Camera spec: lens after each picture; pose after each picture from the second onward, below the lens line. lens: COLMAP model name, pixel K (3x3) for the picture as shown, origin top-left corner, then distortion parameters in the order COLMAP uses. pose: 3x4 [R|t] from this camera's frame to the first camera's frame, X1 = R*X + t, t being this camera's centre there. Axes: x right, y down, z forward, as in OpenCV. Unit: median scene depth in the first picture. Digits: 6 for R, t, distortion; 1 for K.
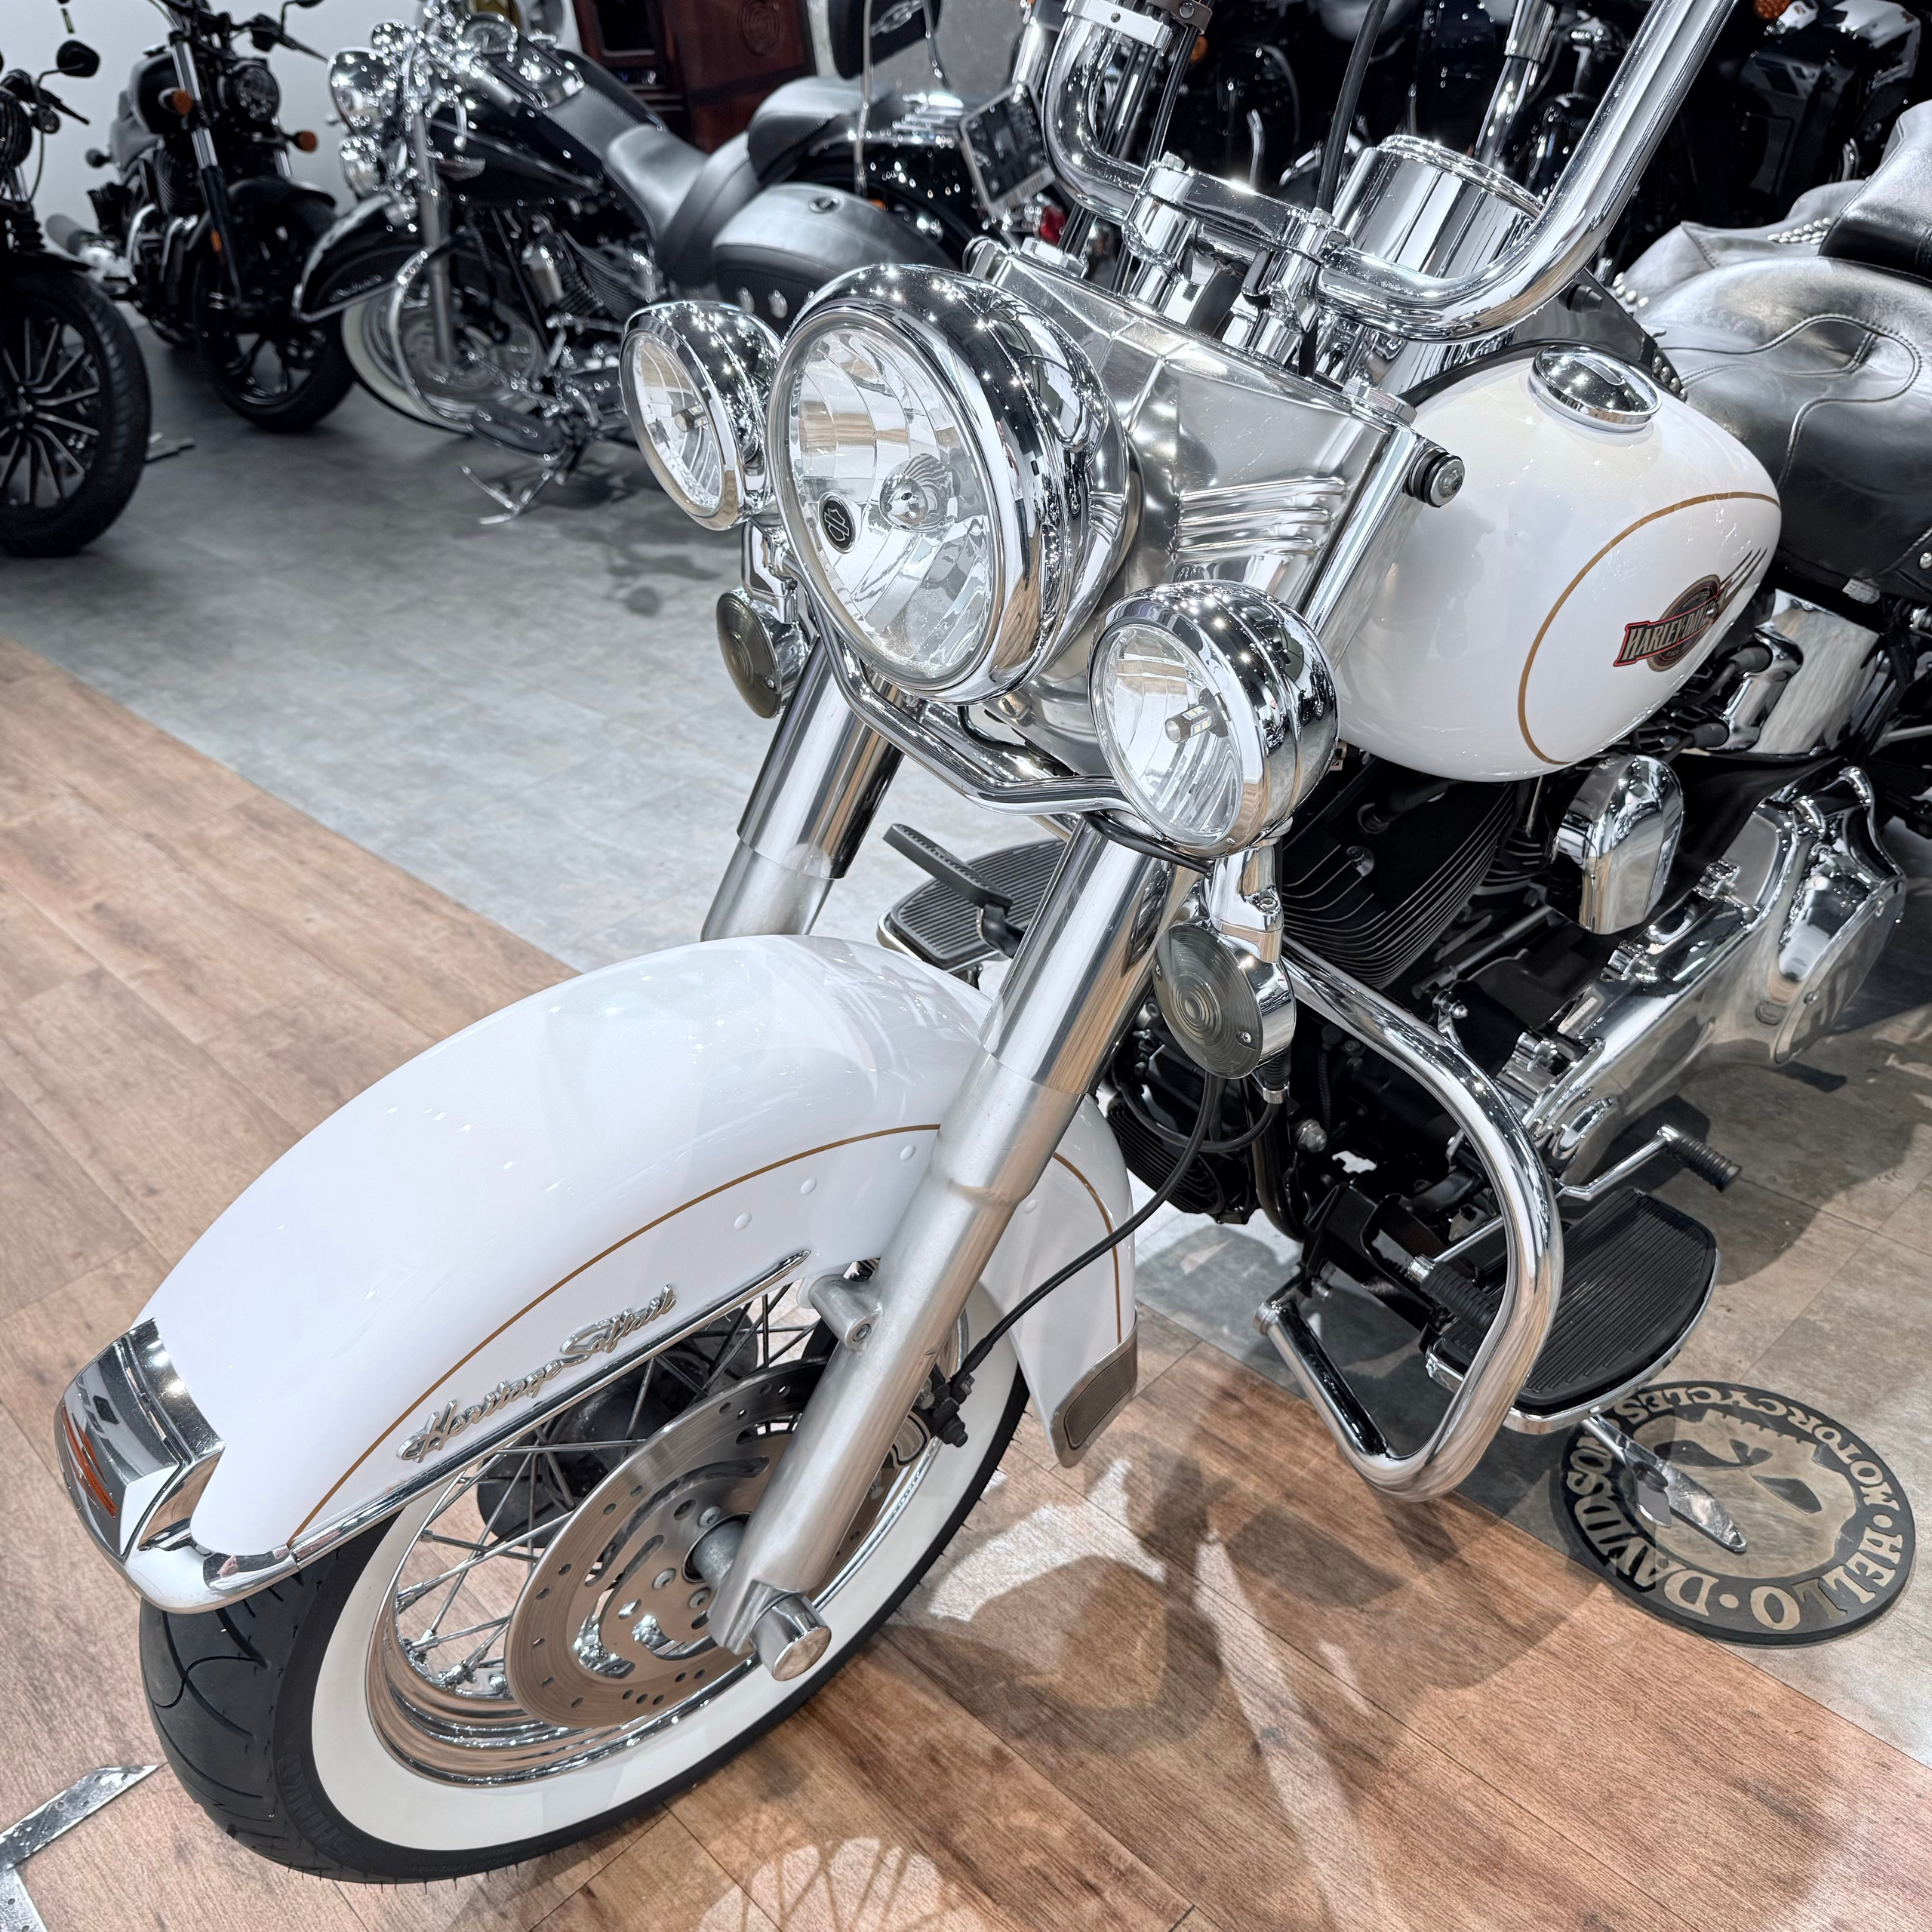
lens RADIAL K [[1846.7, 0, 966.2], [0, 1846.7, 977.7], [0, 0, 1]] dist [0.009009, 0.000000]
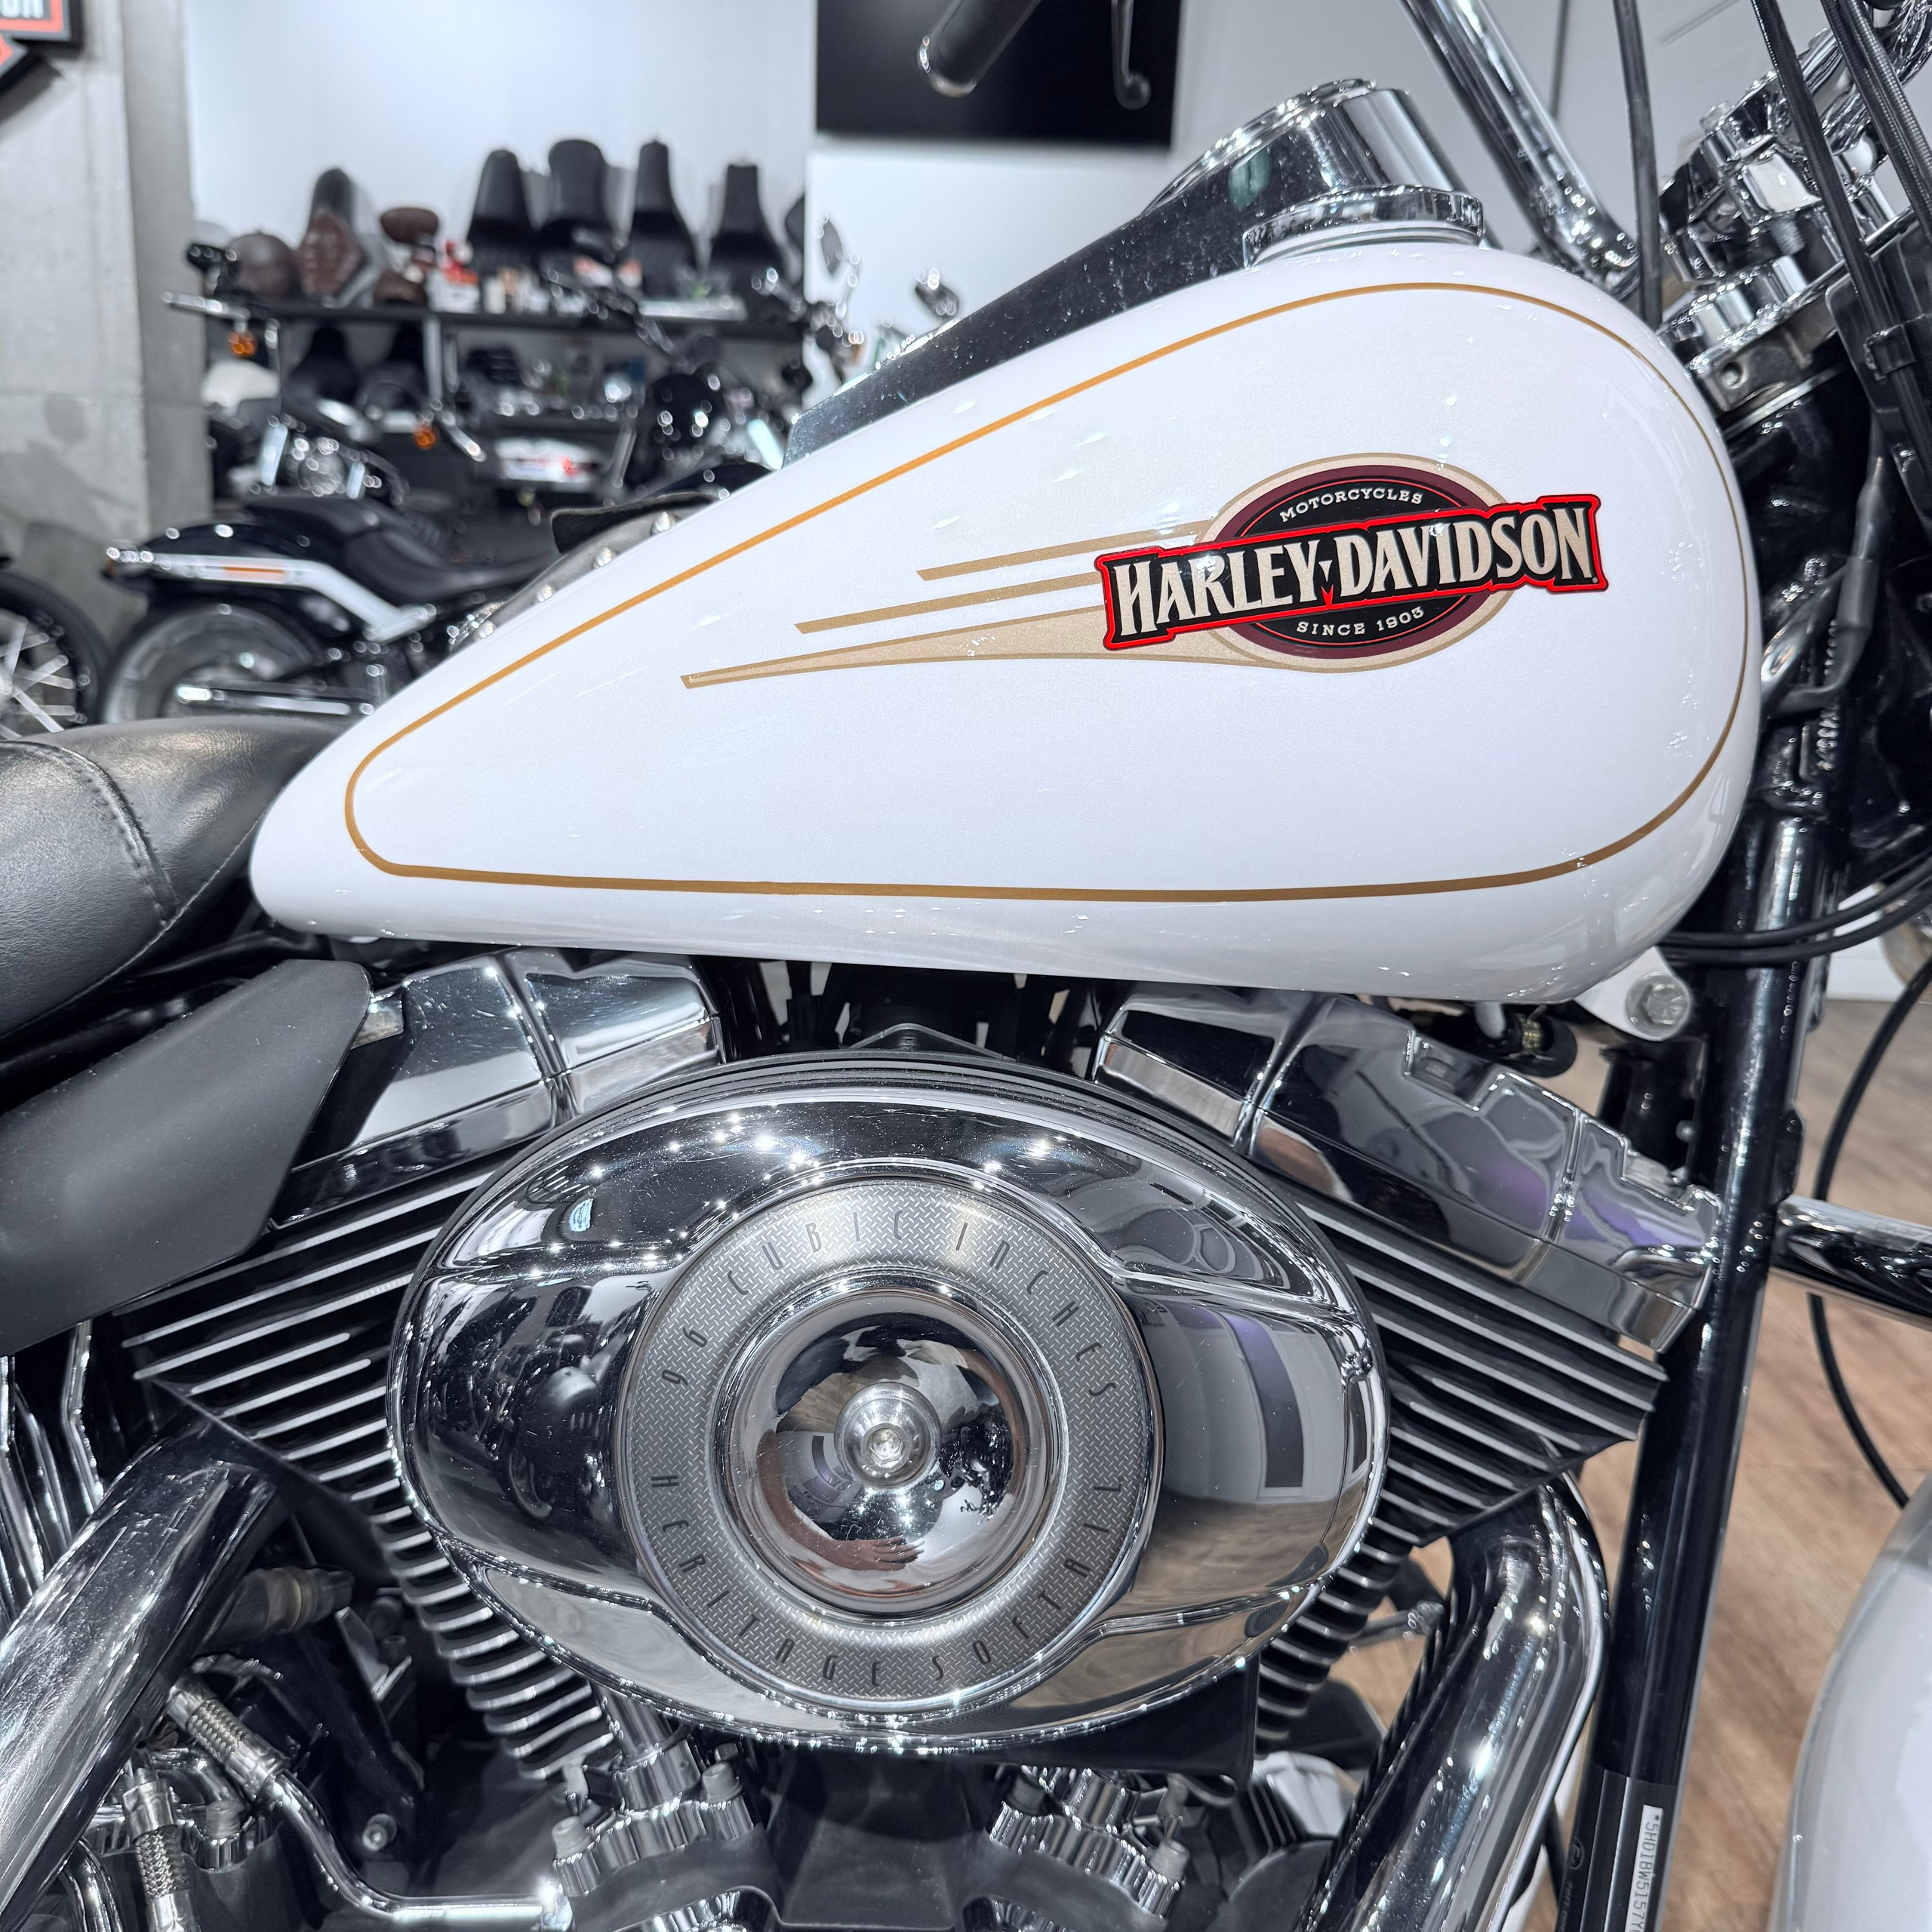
lens RADIAL K [[1846.7, 0, 945.5], [0, 1846.7, 963.7], [0, 0, 1]] dist [0.009009, 0.000000]
pose [[0.609300, -0.230005, -0.758849, 0.493257], [-0.296283, 0.821652, -0.486934, 0.106251], [0.735507, 0.521522, 0.432486, 0.592699]]
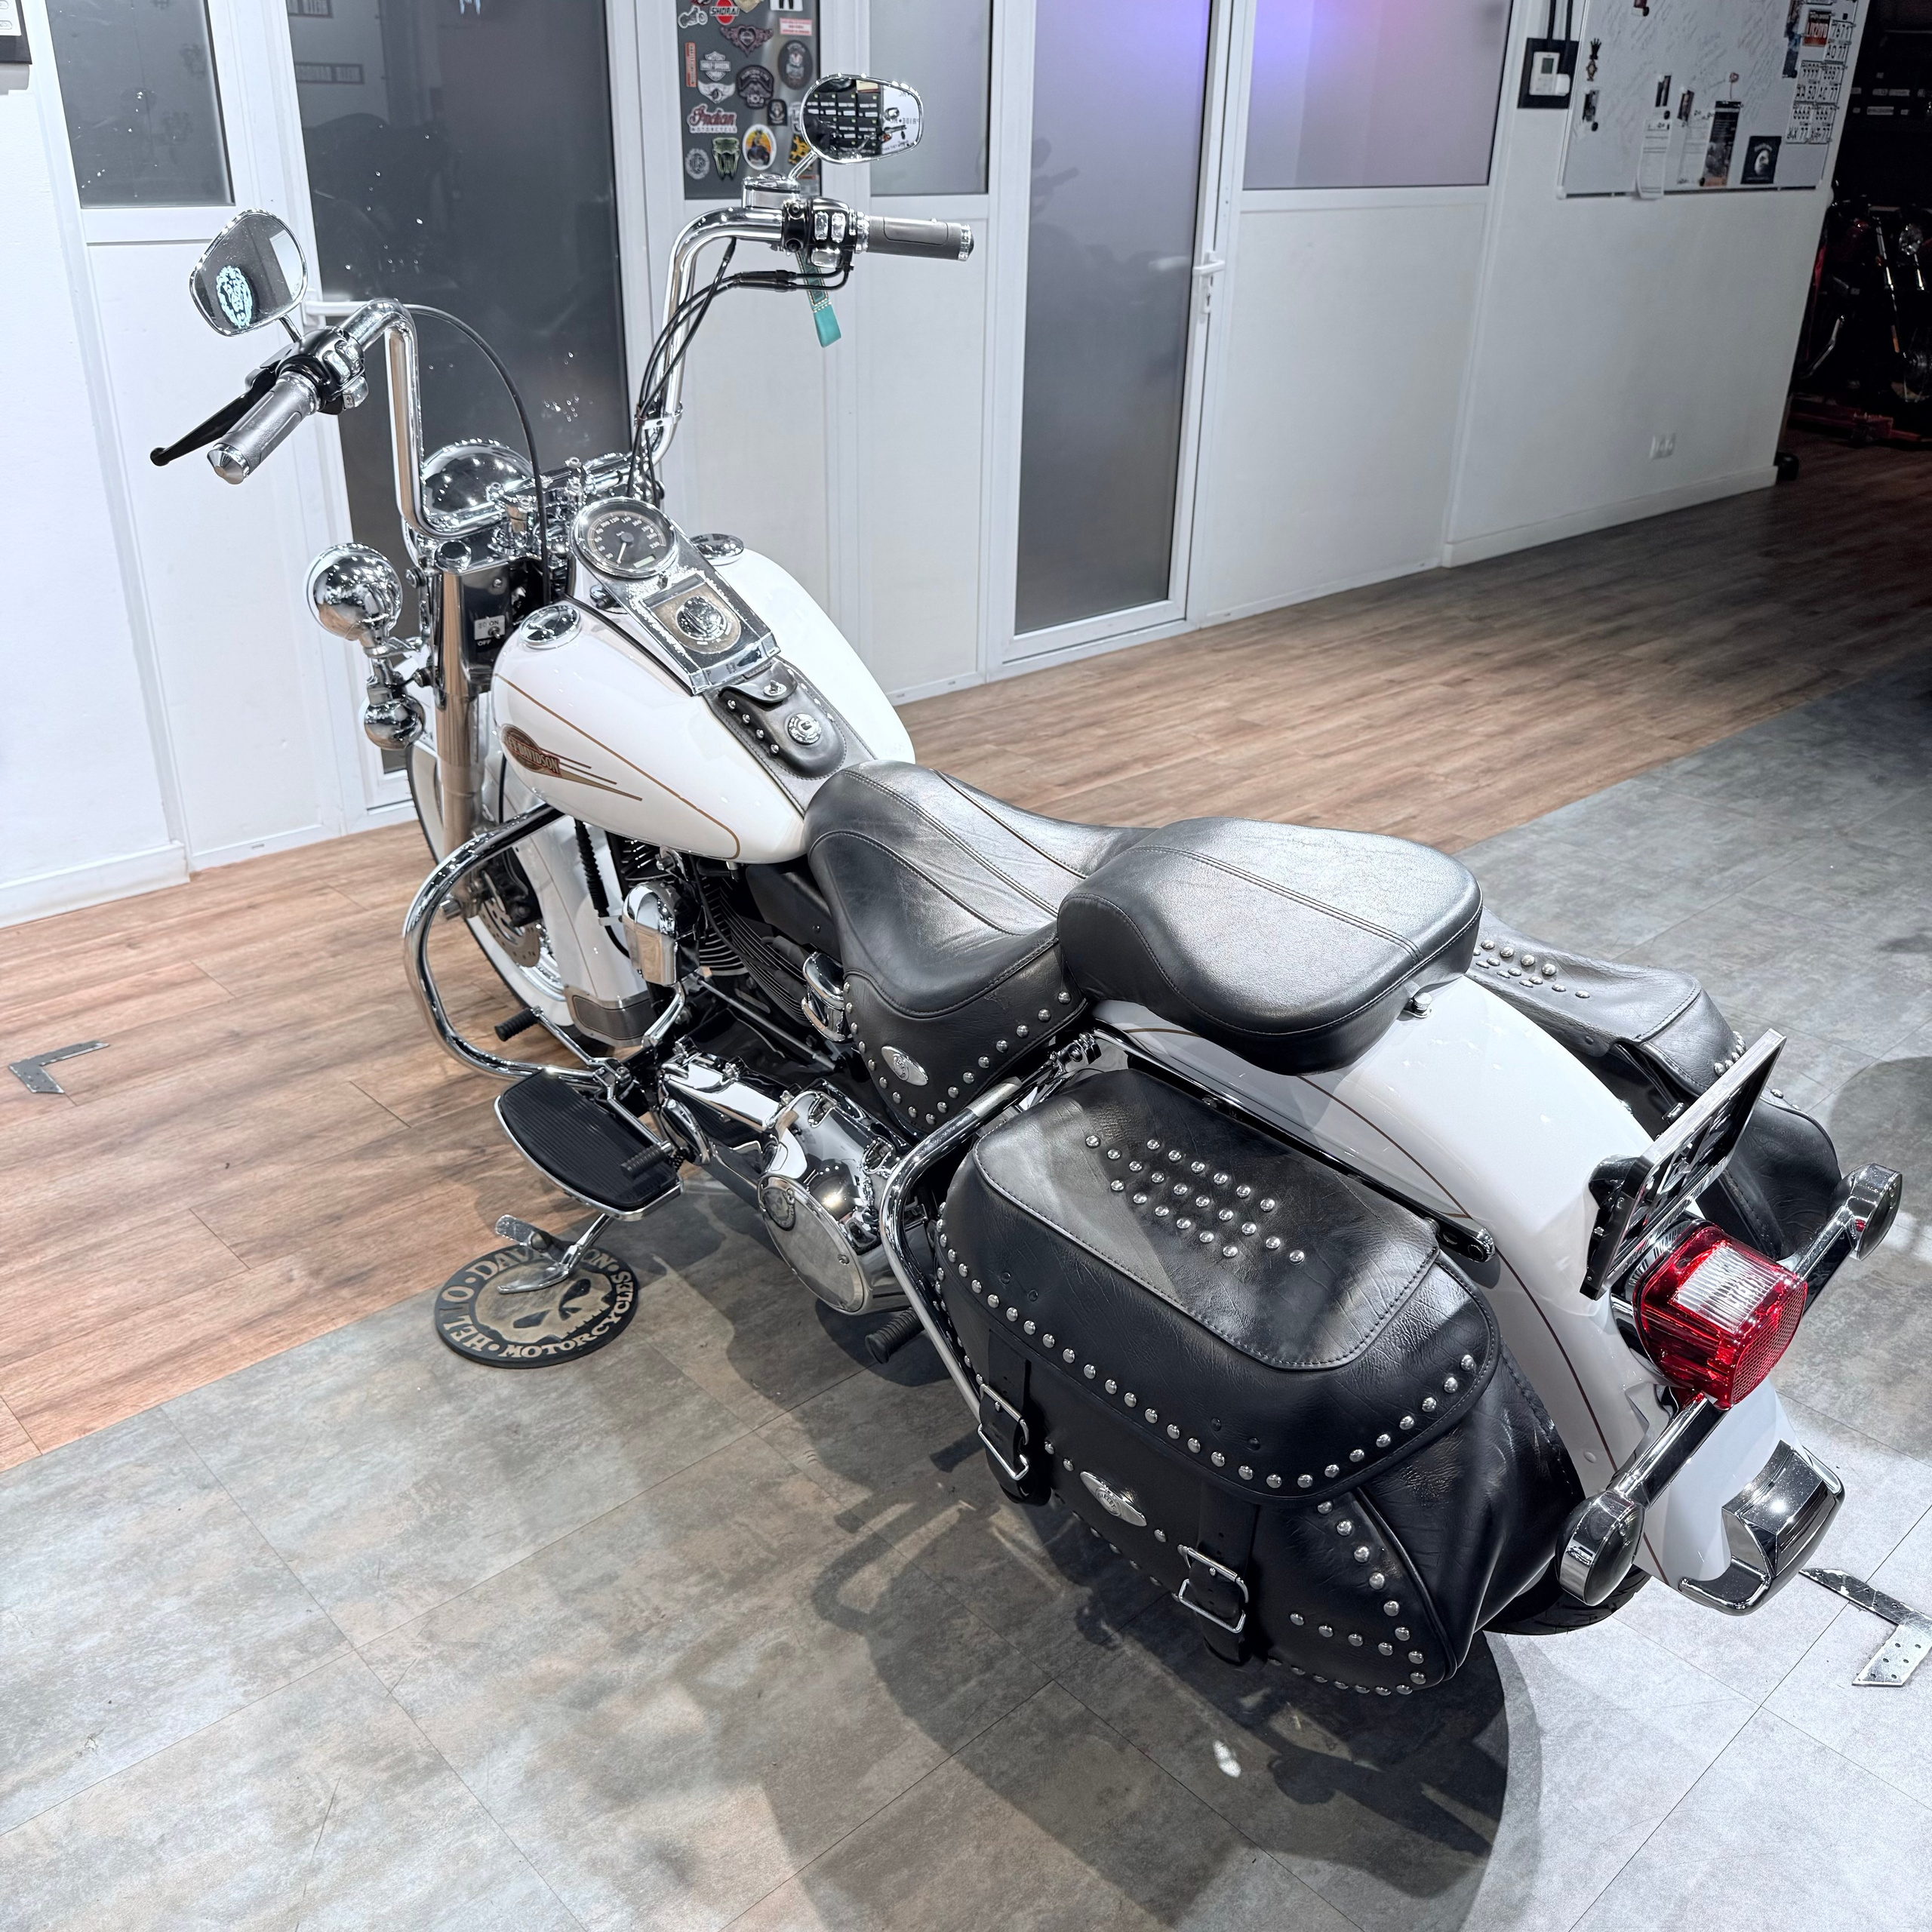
lens RADIAL K [[1846.7, 0, 948.5], [0, 1846.7, 962.5], [0, 0, 1]] dist [0.009009, 0.000000]
pose [[-0.006579, 0.537915, -0.842974, 1.689737], [-0.547233, 0.703625, 0.453265, -0.913077], [0.836955, 0.464285, 0.289735, 0.693666]]
